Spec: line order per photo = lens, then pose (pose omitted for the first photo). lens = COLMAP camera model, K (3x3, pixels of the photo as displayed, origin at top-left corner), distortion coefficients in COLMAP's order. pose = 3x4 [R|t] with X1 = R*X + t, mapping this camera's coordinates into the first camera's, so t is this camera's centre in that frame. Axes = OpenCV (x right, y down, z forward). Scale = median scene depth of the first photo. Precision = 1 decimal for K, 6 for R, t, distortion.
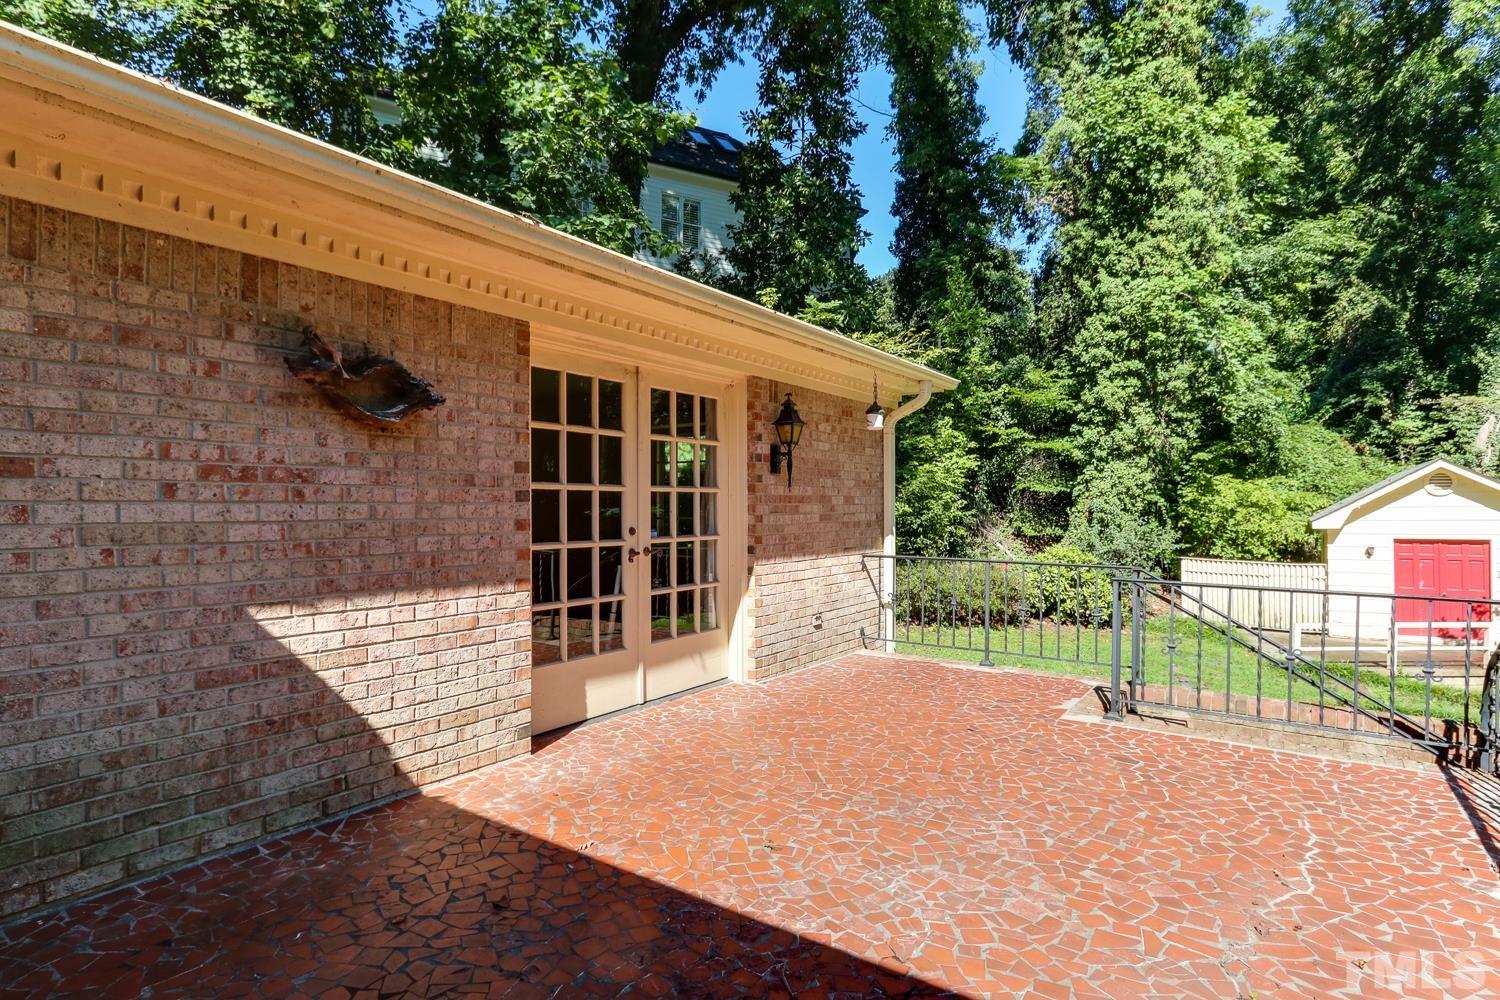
lens RADIAL K [[792.7, 0, 733.2], [0, 792.7, 510.3], [0, 0, 1]] dist [-0.002776, 0.002537]
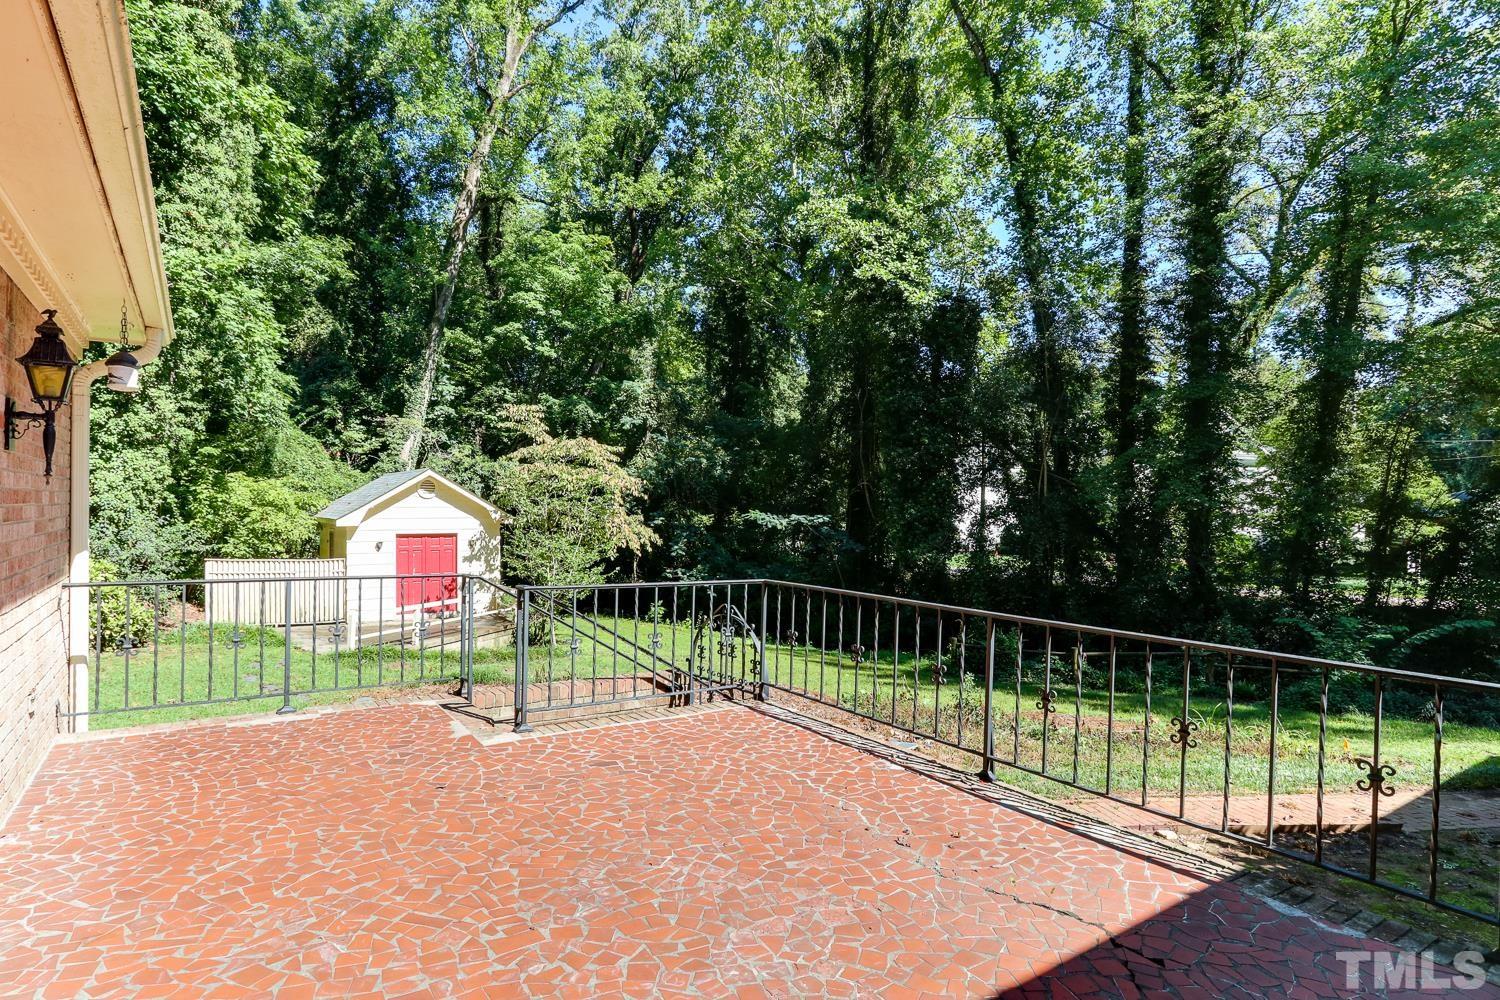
lens RADIAL K [[792.7, 0, 733.2], [0, 792.7, 510.3], [0, 0, 1]] dist [-0.002776, 0.002537]
pose [[0.353885, 0.005523, 0.935273, -0.083825], [-0.010459, 0.999943, -0.001948, -0.002470], [-0.935230, -0.009092, 0.353923, 0.100689]]
